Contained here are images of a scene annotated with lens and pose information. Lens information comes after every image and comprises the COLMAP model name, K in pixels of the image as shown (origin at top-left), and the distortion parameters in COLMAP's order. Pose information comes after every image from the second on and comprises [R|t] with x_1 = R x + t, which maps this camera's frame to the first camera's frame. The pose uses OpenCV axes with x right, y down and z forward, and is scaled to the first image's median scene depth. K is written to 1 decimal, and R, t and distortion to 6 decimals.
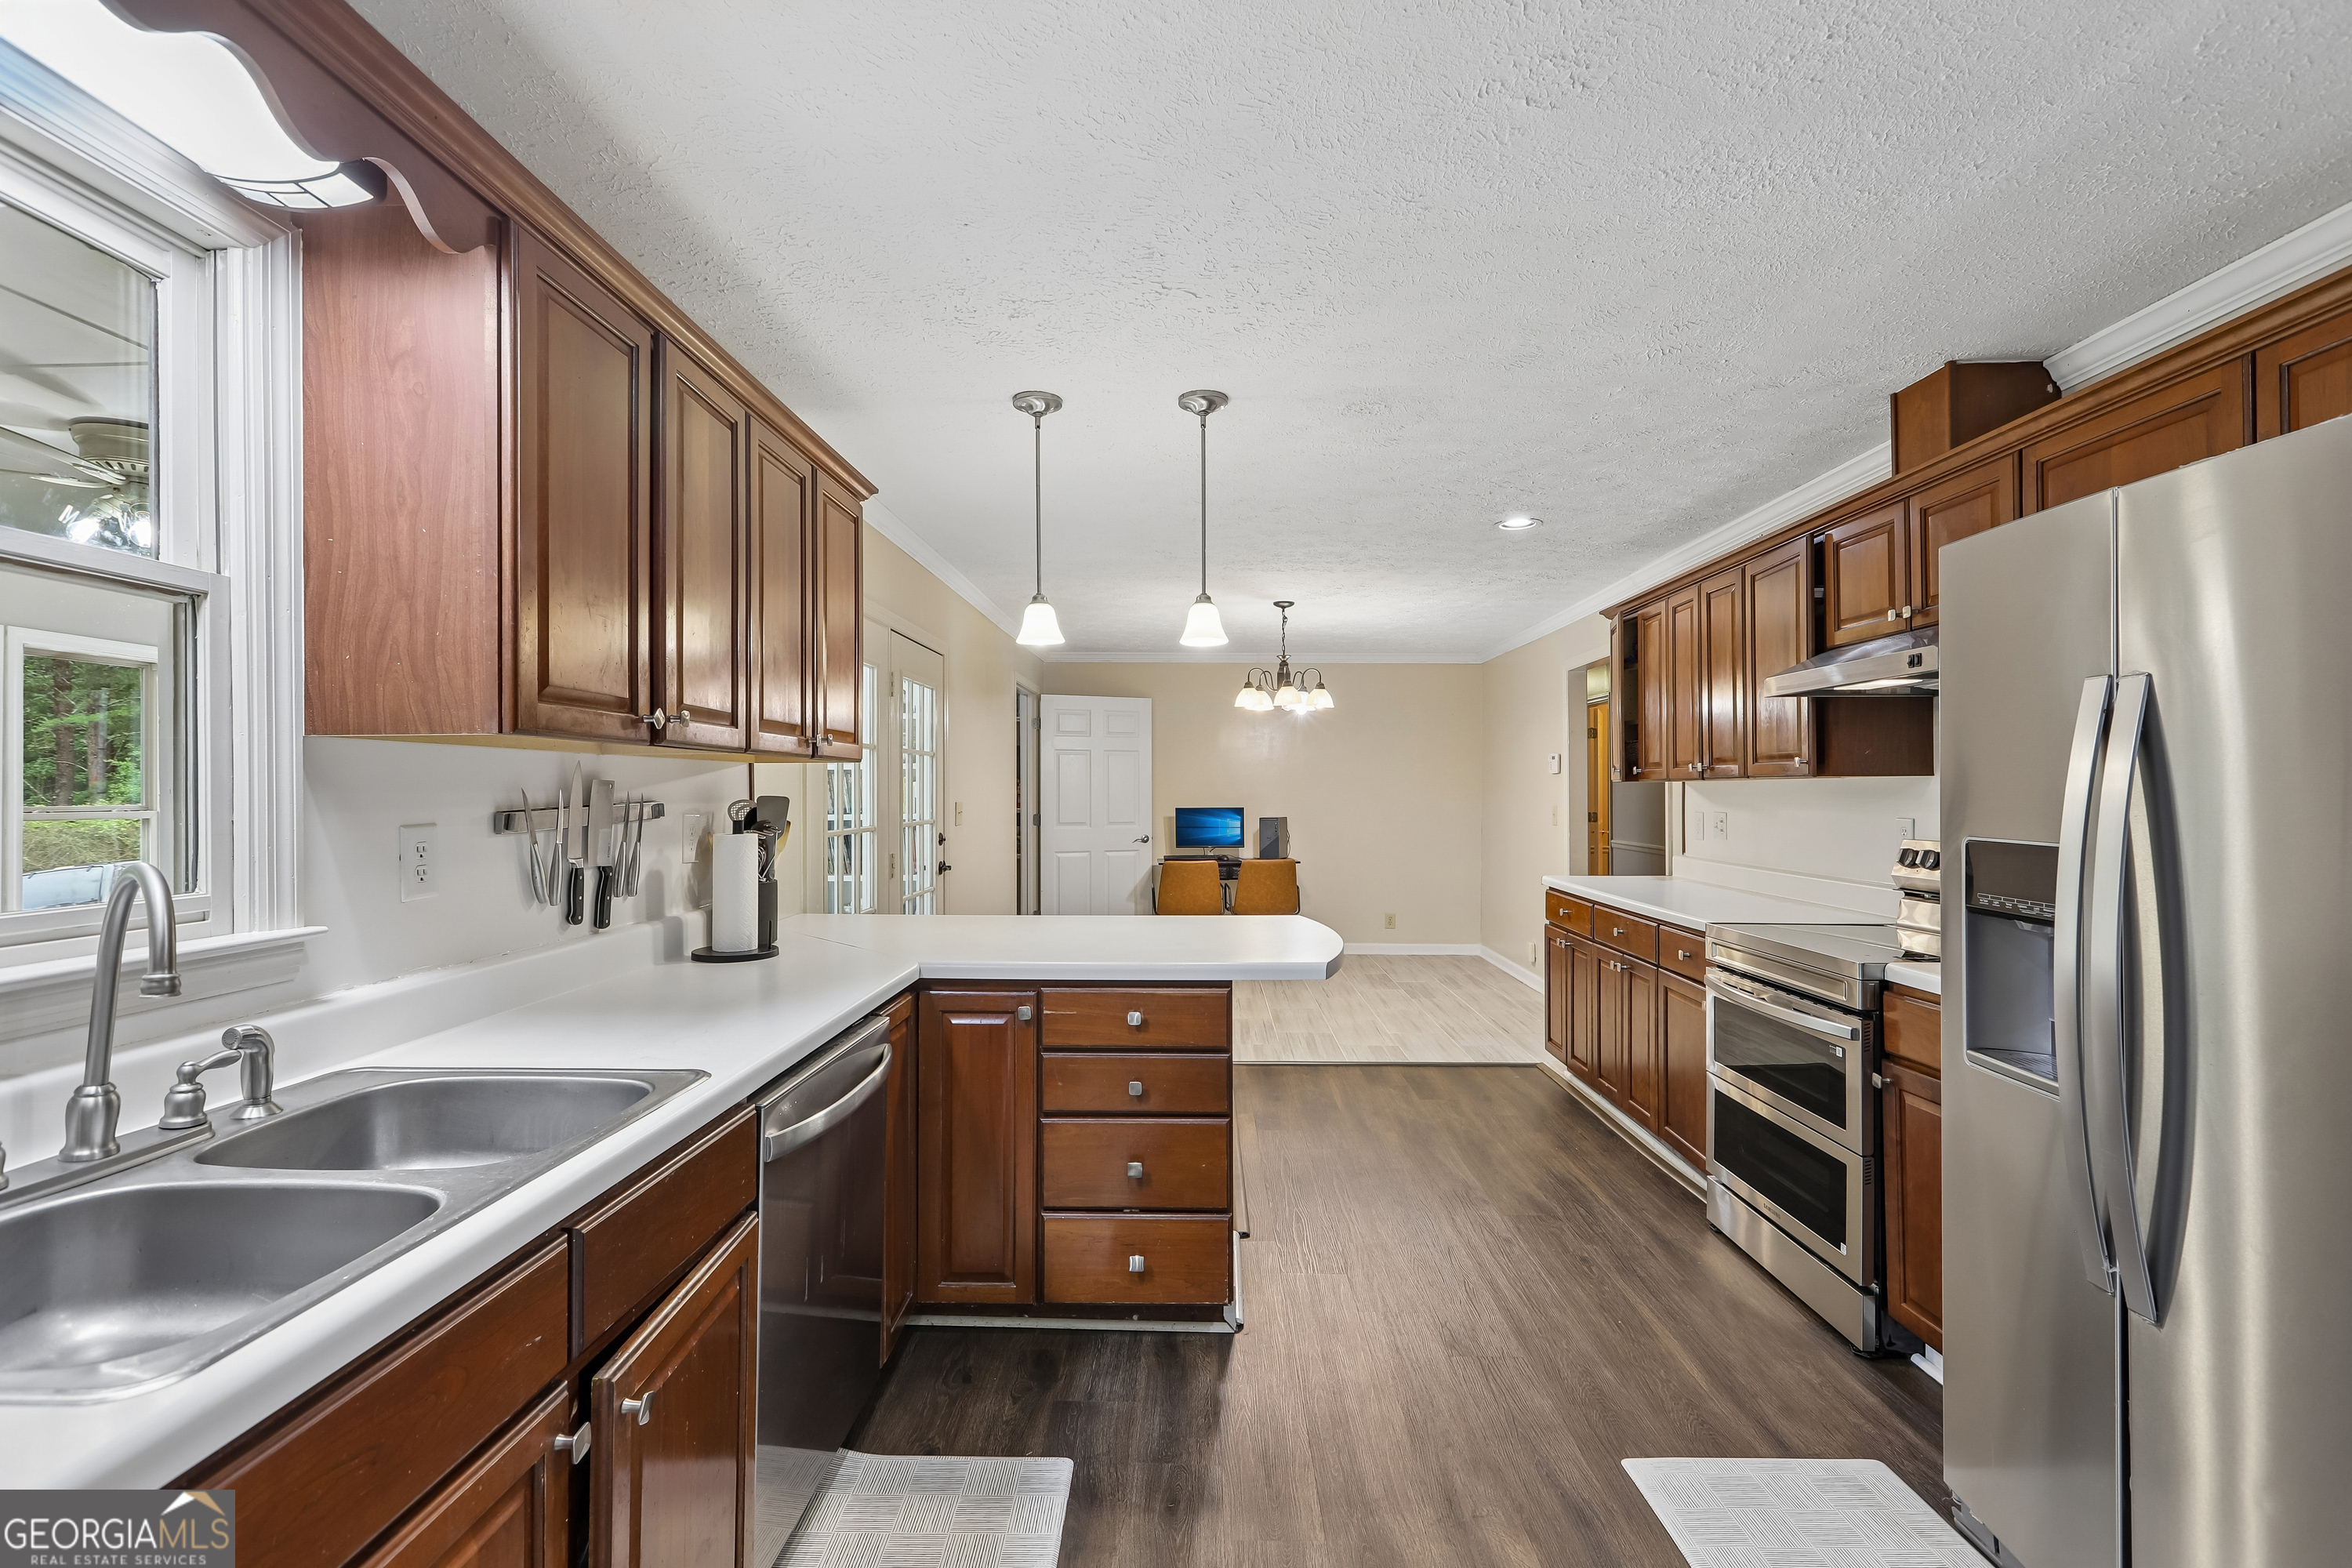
lens RADIAL K [[1051.2, 0, 1178.2], [0, 1051.2, 786.0], [0, 0, 1]] dist [-0.004955, 0.003820]
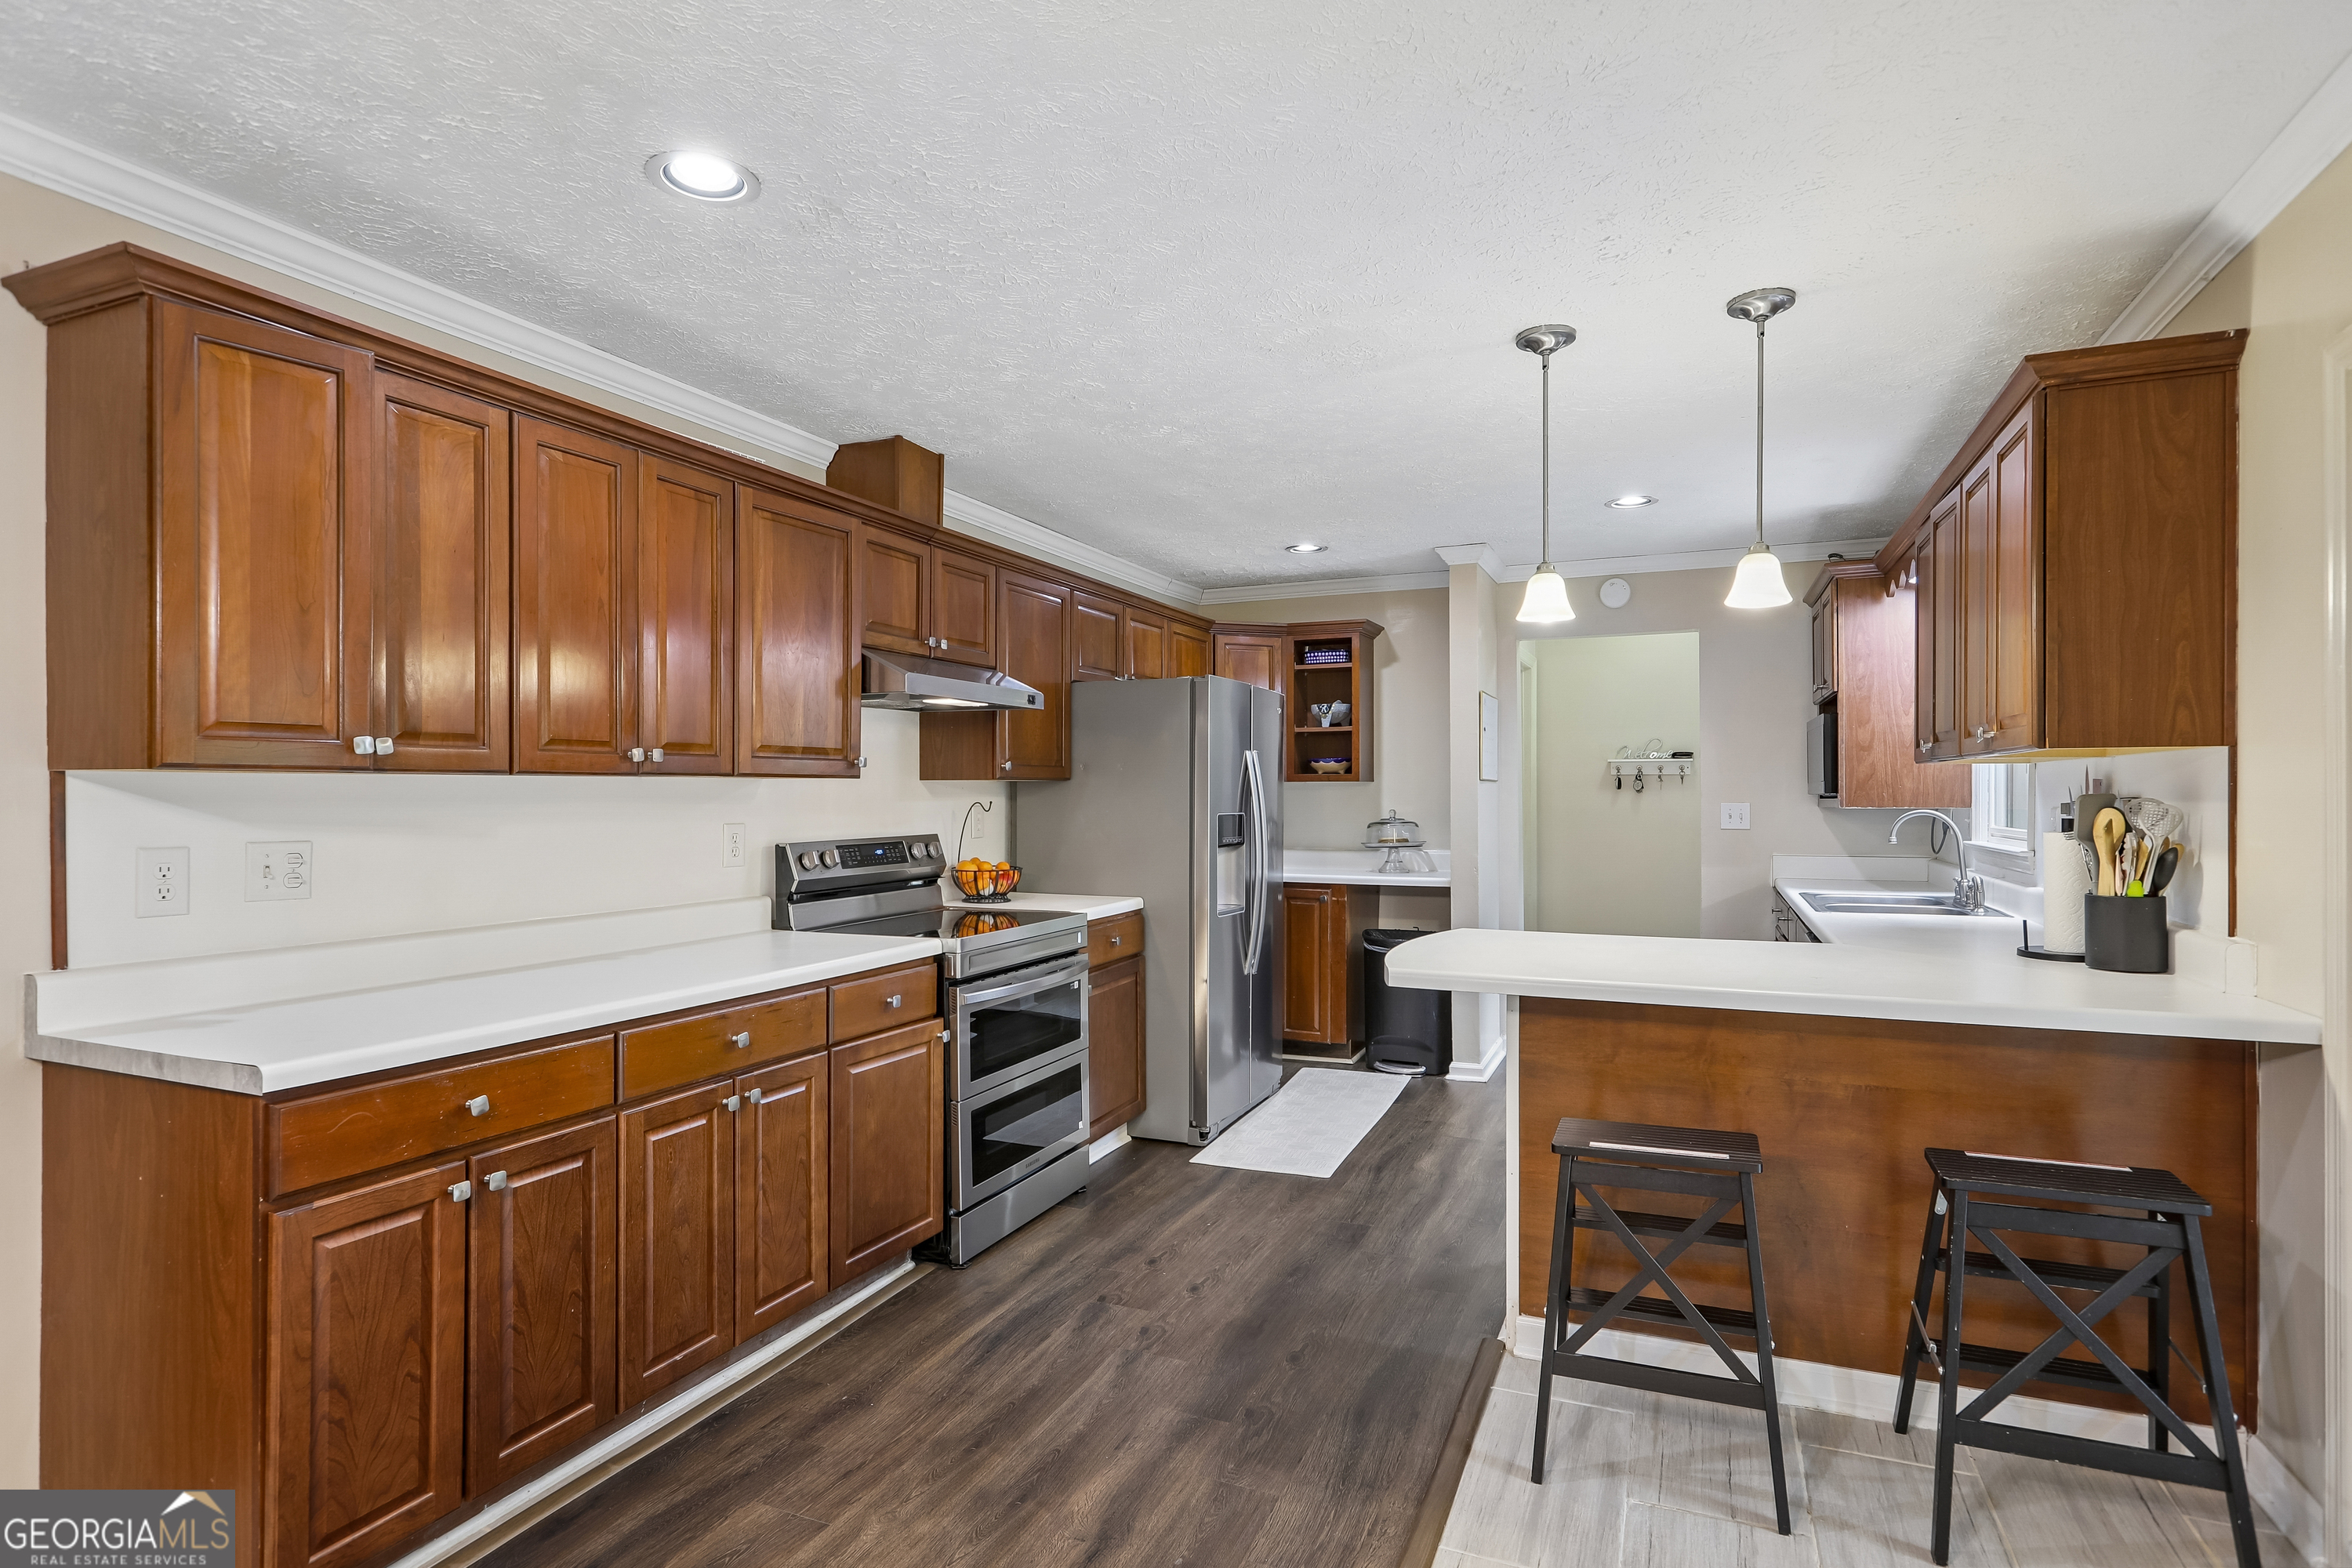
lens RADIAL K [[1223.0, 0, 1176.0], [0, 1223.0, 784.0], [0, 0, 1]] dist [-0.001555, 0.000033]
pose [[-0.929644, 0.001735, 0.368455, -0.074107], [-0.002300, 0.999942, -0.010512, 0.011399], [-0.368452, -0.010620, -0.929586, 2.441732]]
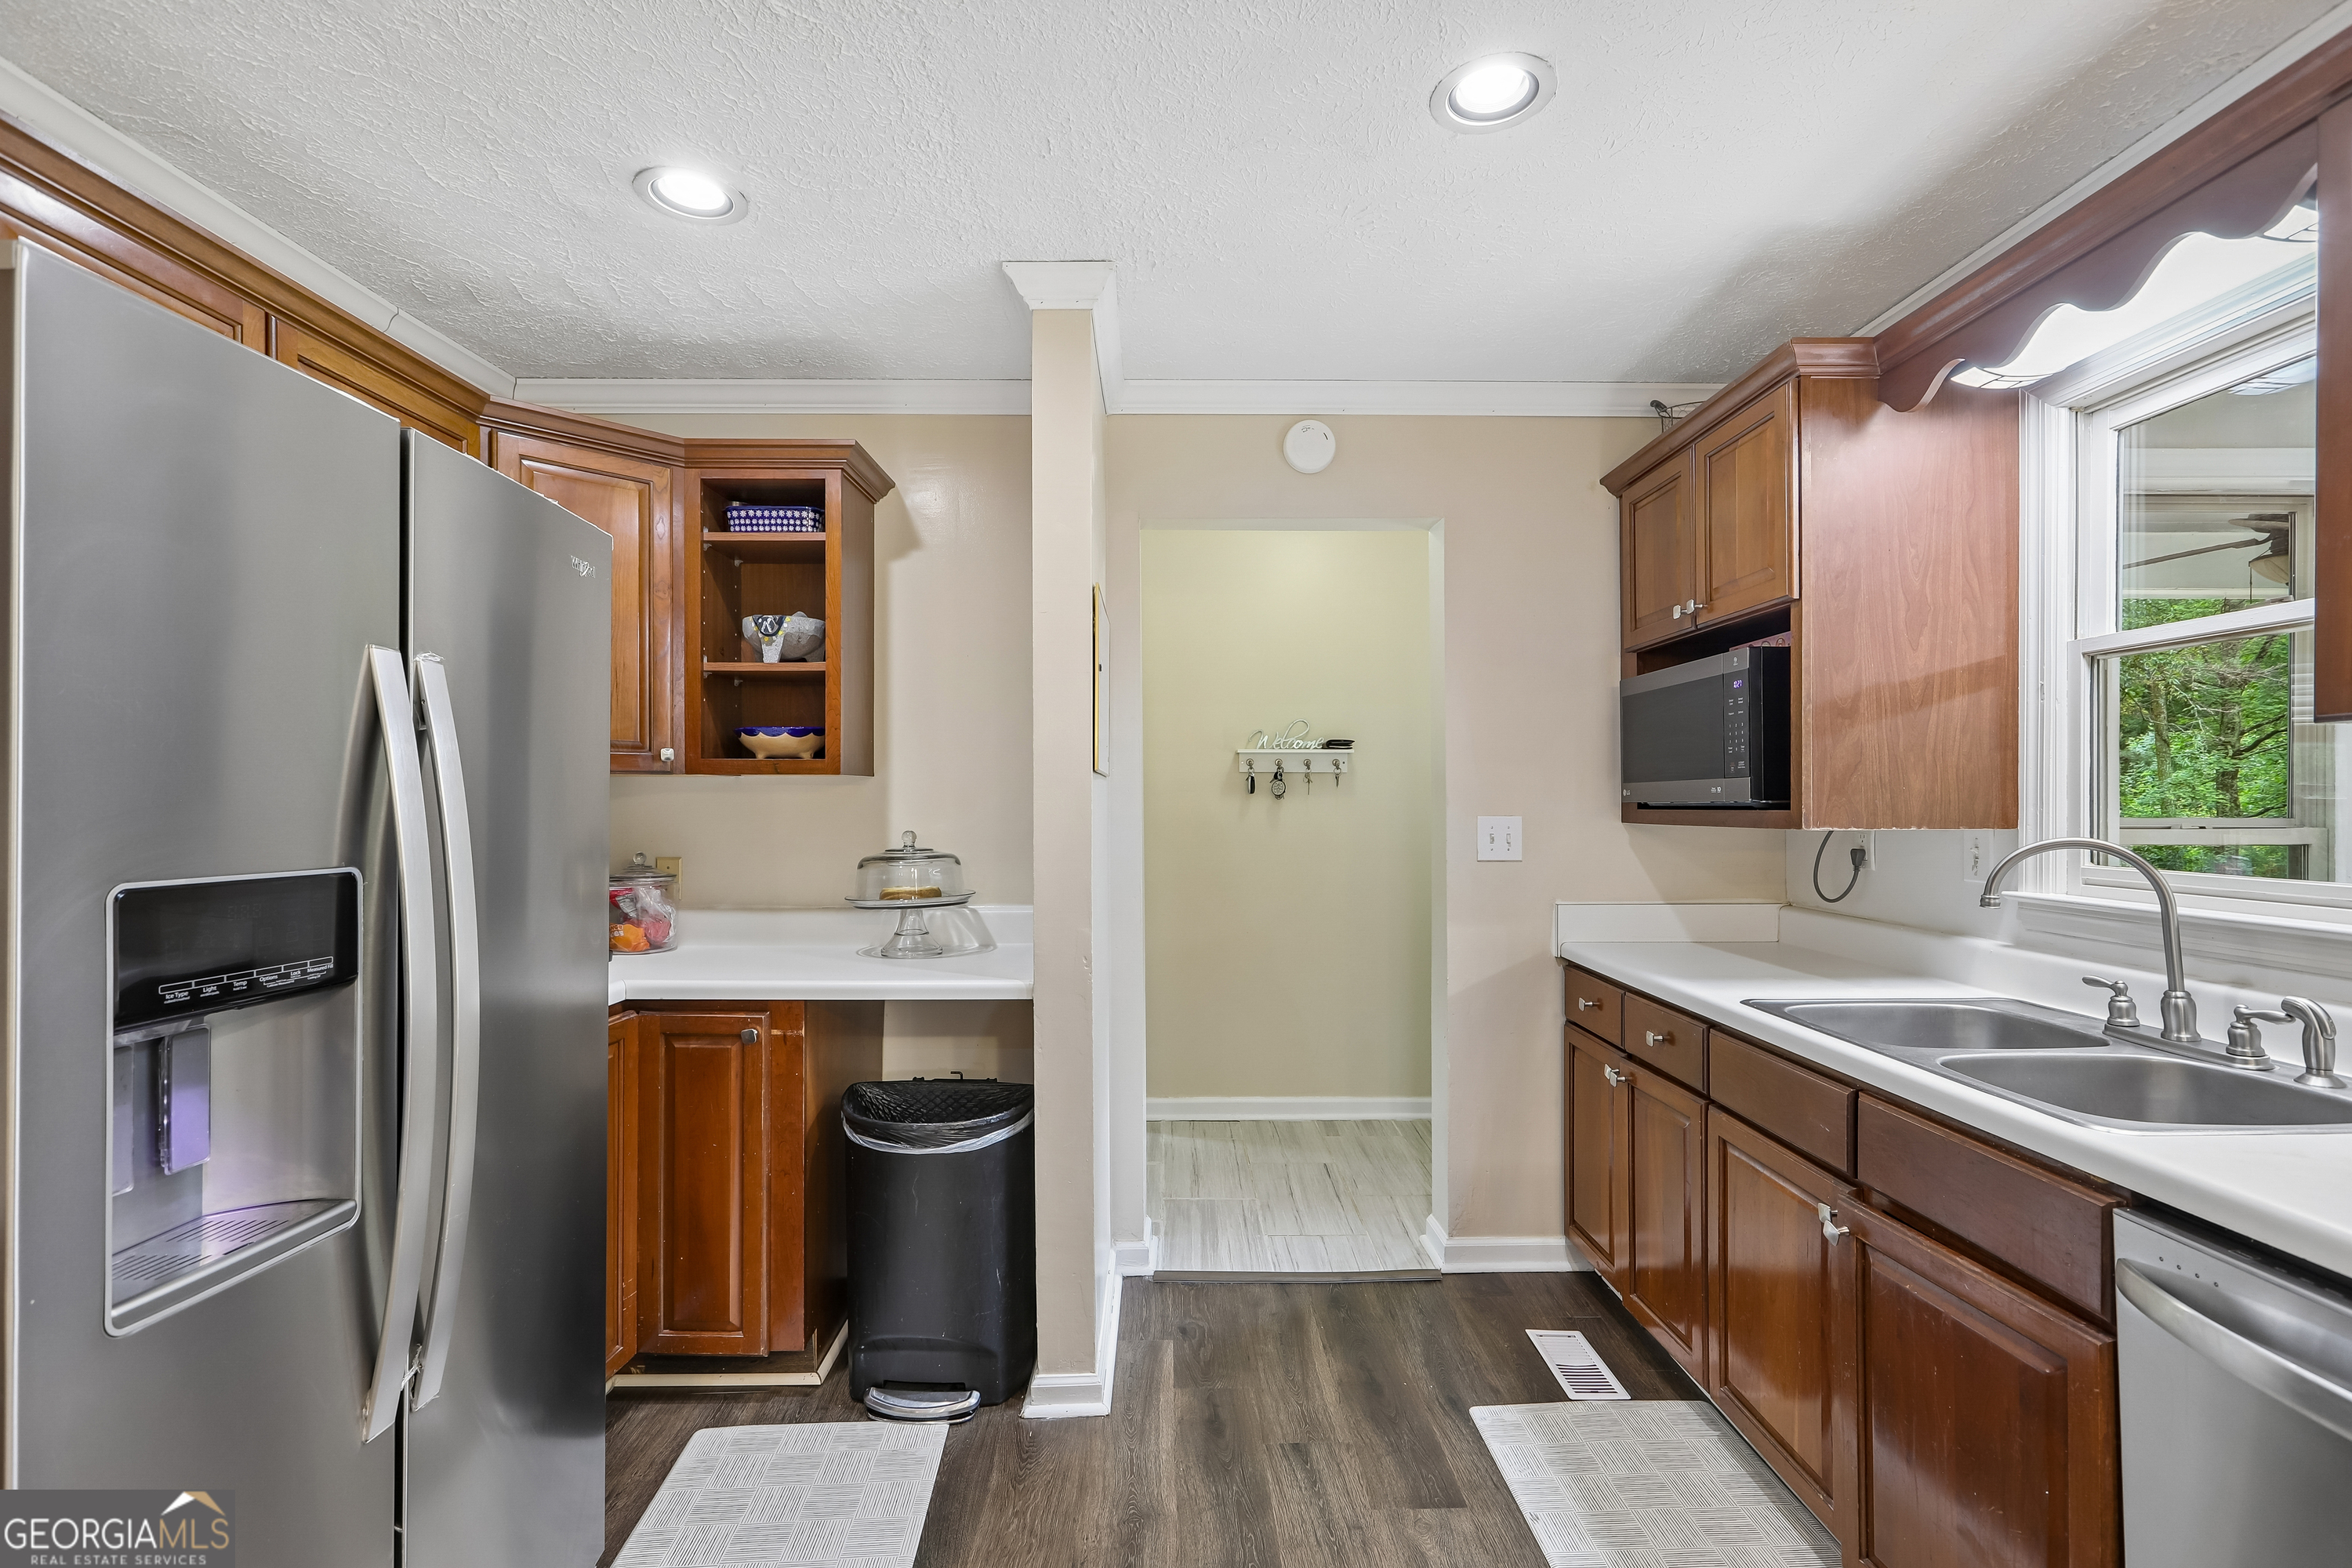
lens RADIAL K [[1051.7, 0, 1181.9], [0, 1051.7, 799.3], [0, 0, 1]] dist [-0.003110, 0.000136]
pose [[-0.999012, -0.002319, -0.044383, 0.198175], [-0.002143, 0.999990, -0.004020, 0.007421], [0.044392, -0.003921, -0.999006, 1.076239]]
